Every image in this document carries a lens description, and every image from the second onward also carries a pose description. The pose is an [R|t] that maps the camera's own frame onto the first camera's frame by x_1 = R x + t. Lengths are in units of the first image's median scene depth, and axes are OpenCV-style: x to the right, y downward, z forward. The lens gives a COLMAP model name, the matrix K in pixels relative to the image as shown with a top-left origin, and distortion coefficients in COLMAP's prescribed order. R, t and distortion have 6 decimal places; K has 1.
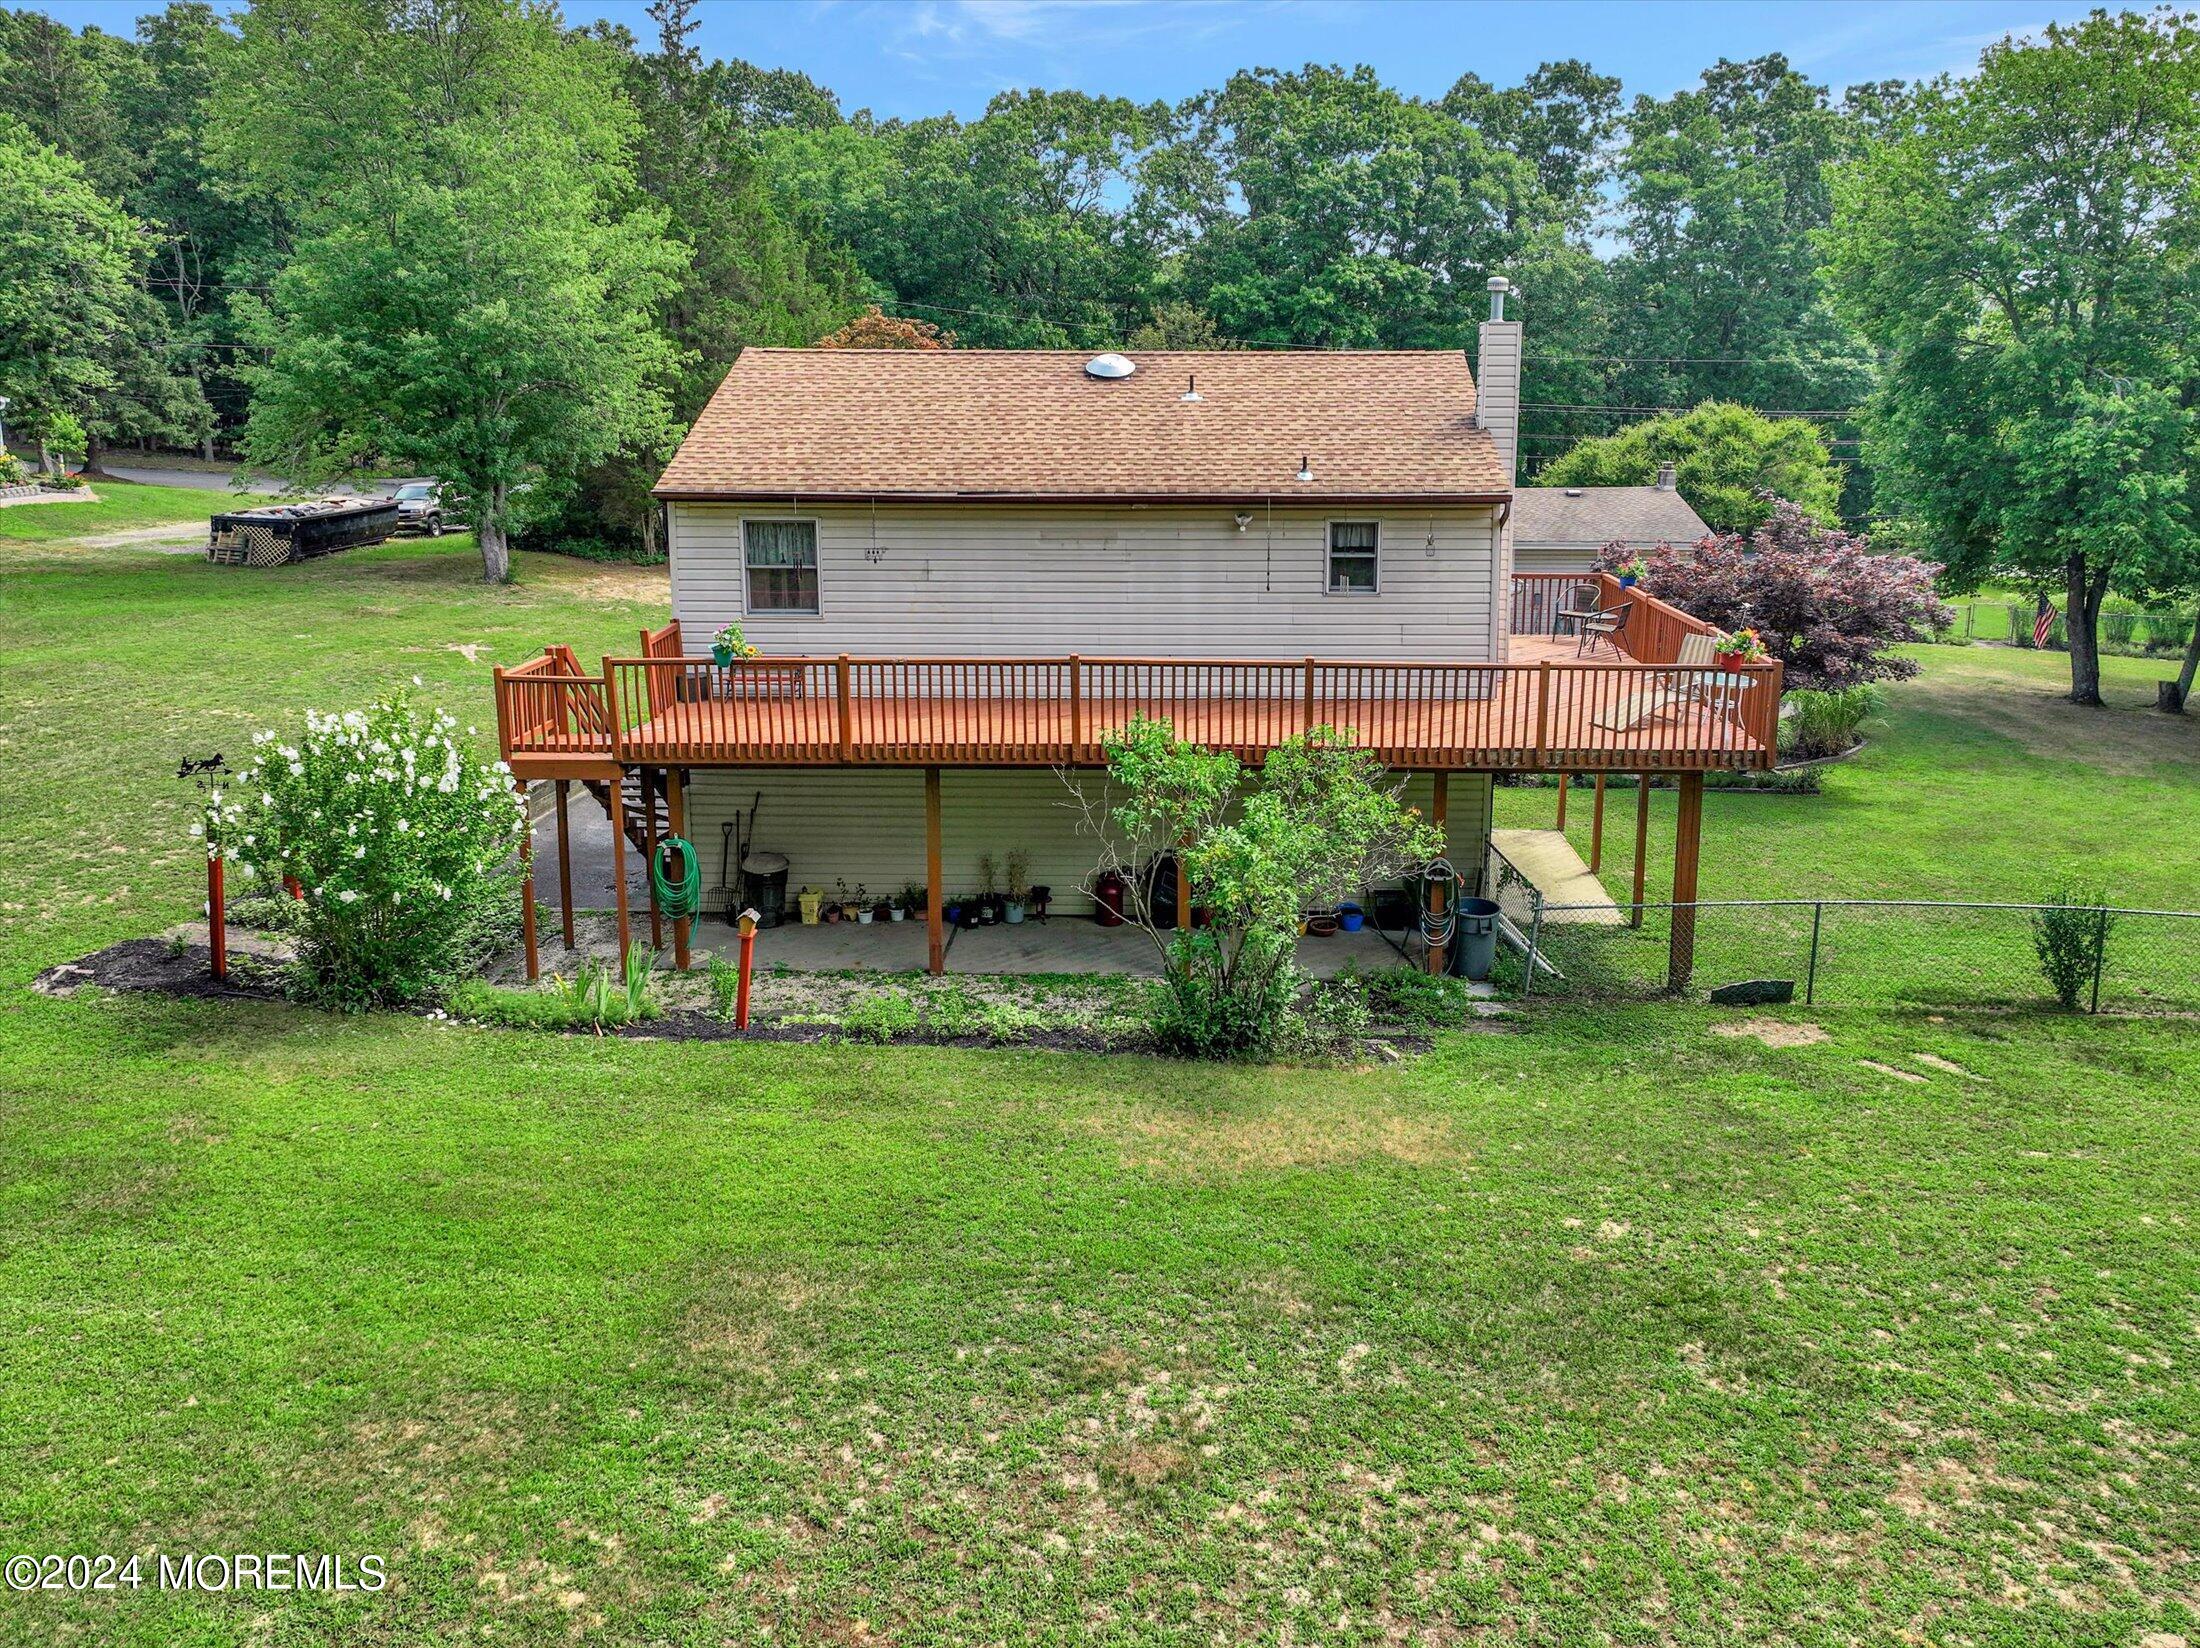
lens RADIAL K [[1636.4, 0, 1101.1], [0, 1636.4, 962.9], [0, 0, 1]] dist [0.018046, -0.002750]
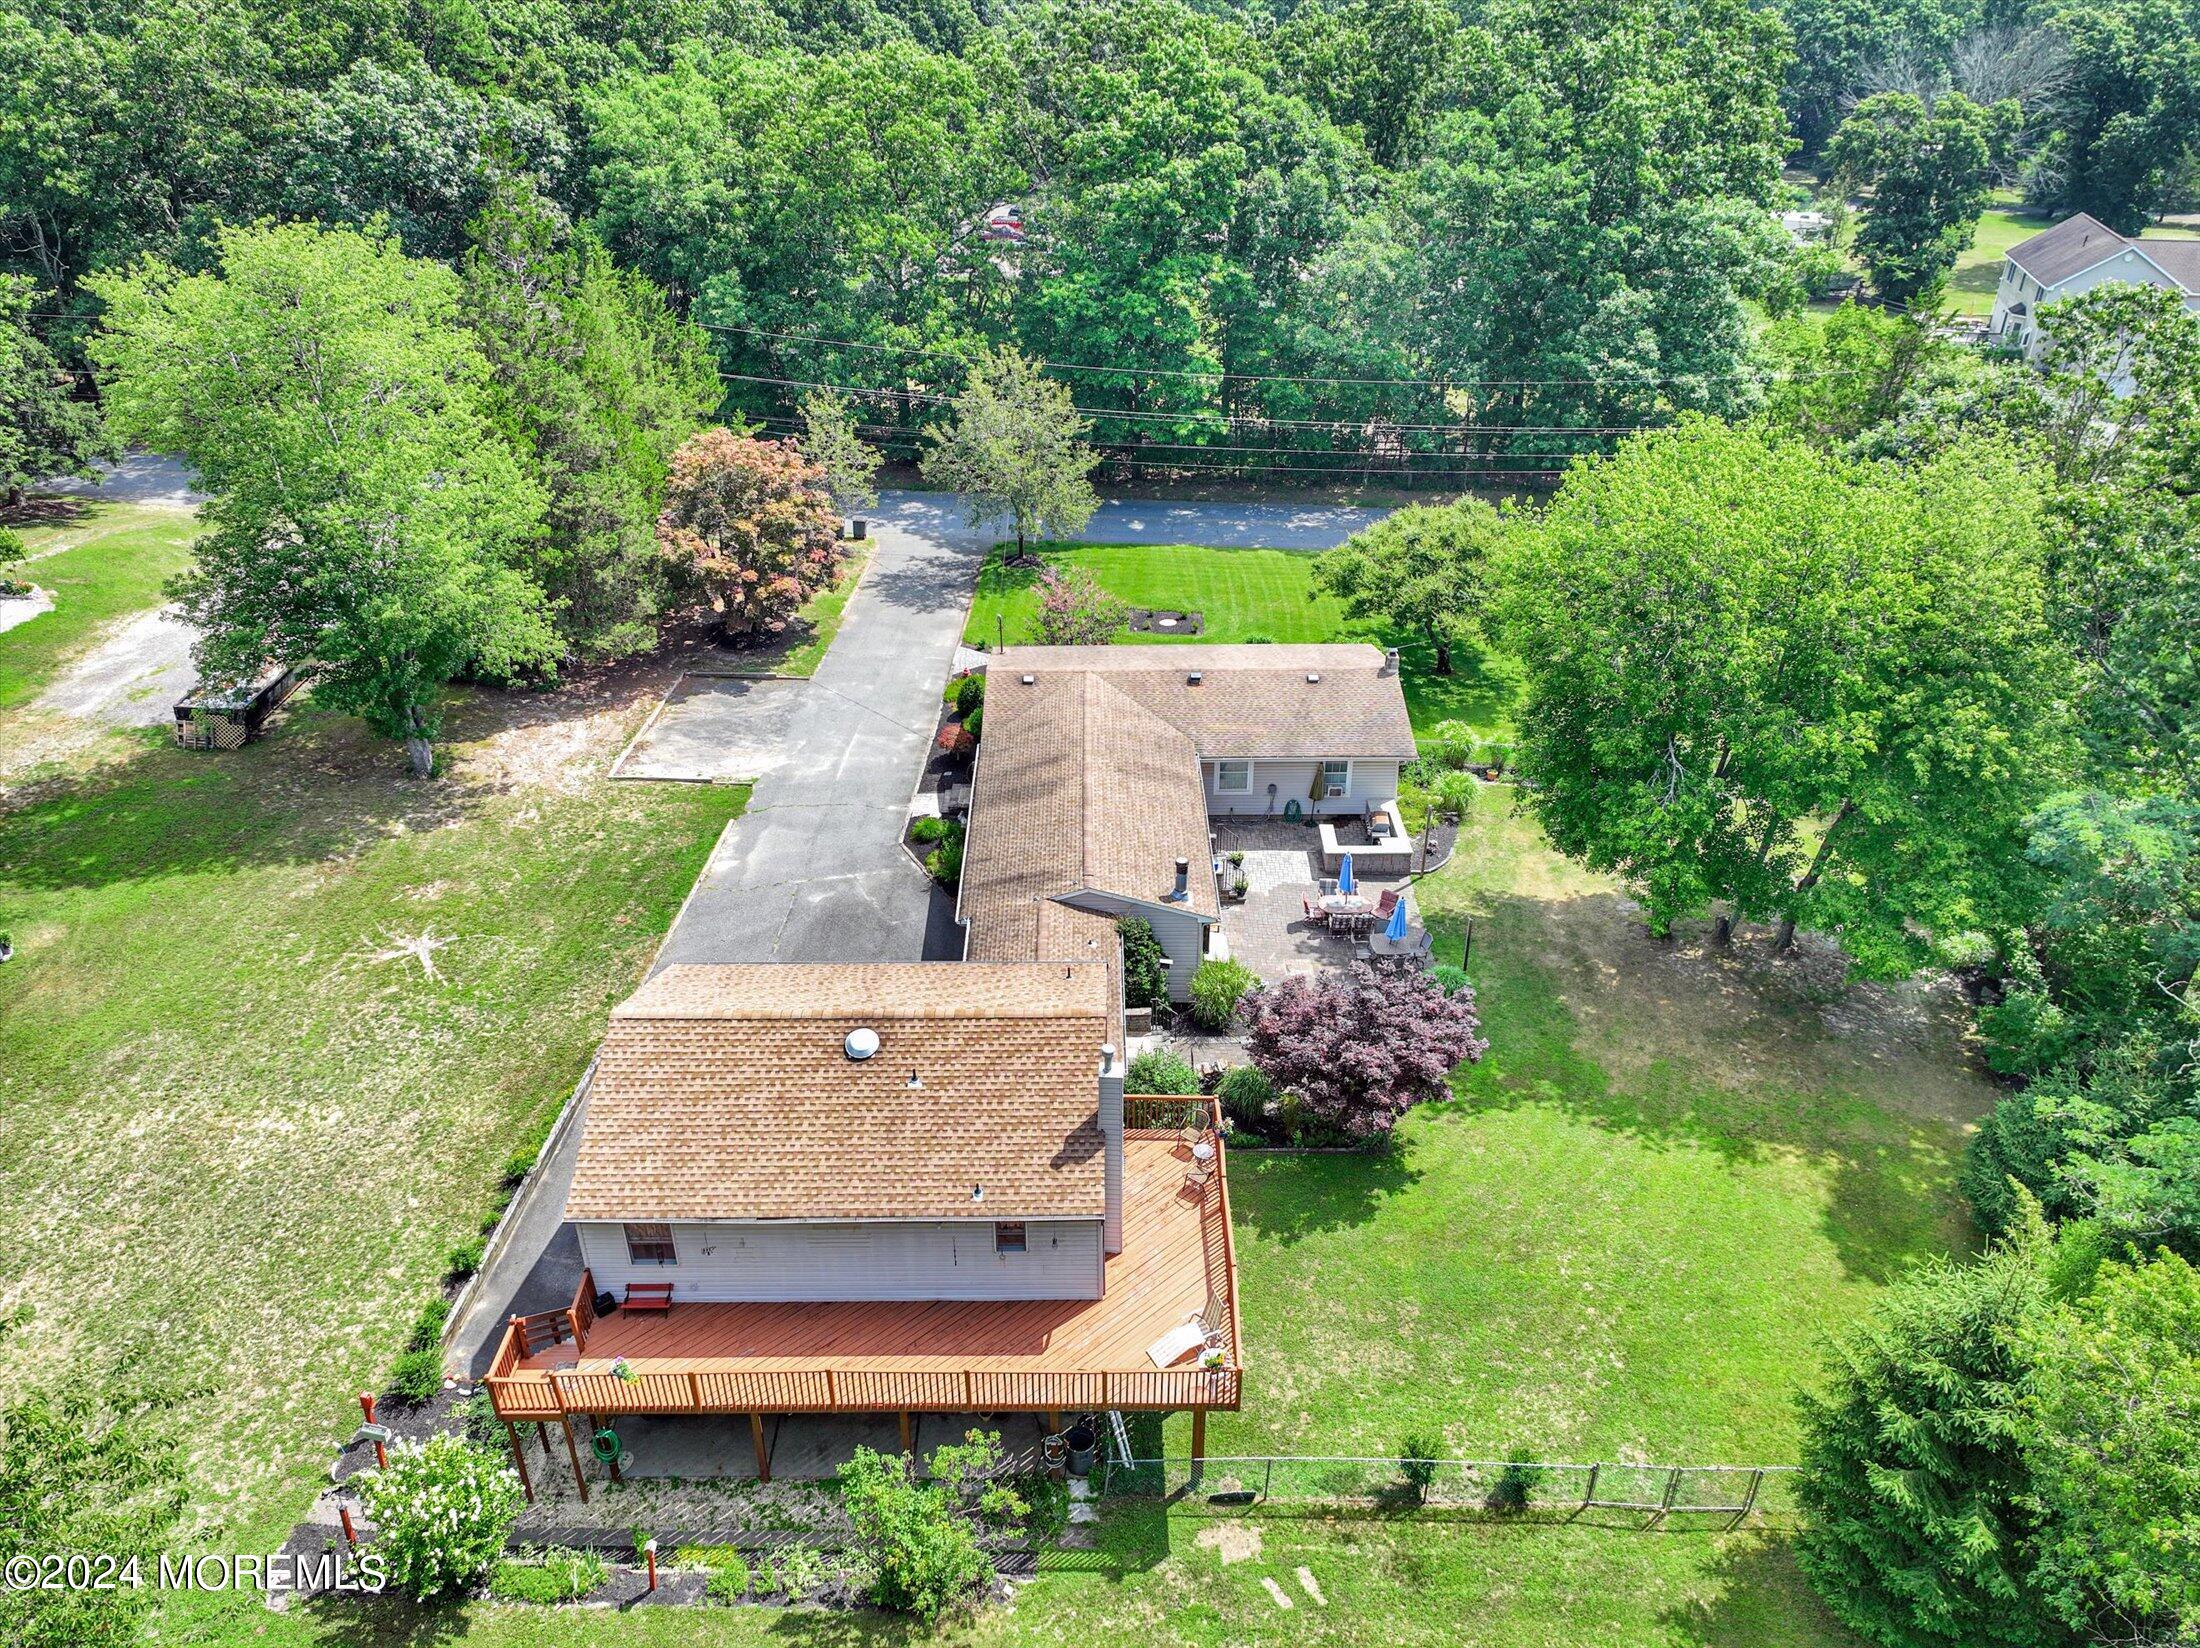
lens RADIAL K [[1636.4, 0, 1101.1], [0, 1636.4, 962.9], [0, 0, 1]] dist [0.018046, -0.002750]
pose [[0.999787, -0.012147, 0.016658, 0.109691], [0.004837, 0.923657, 0.383191, -0.553687], [-0.020040, -0.383029, 0.923519, -0.185791]]
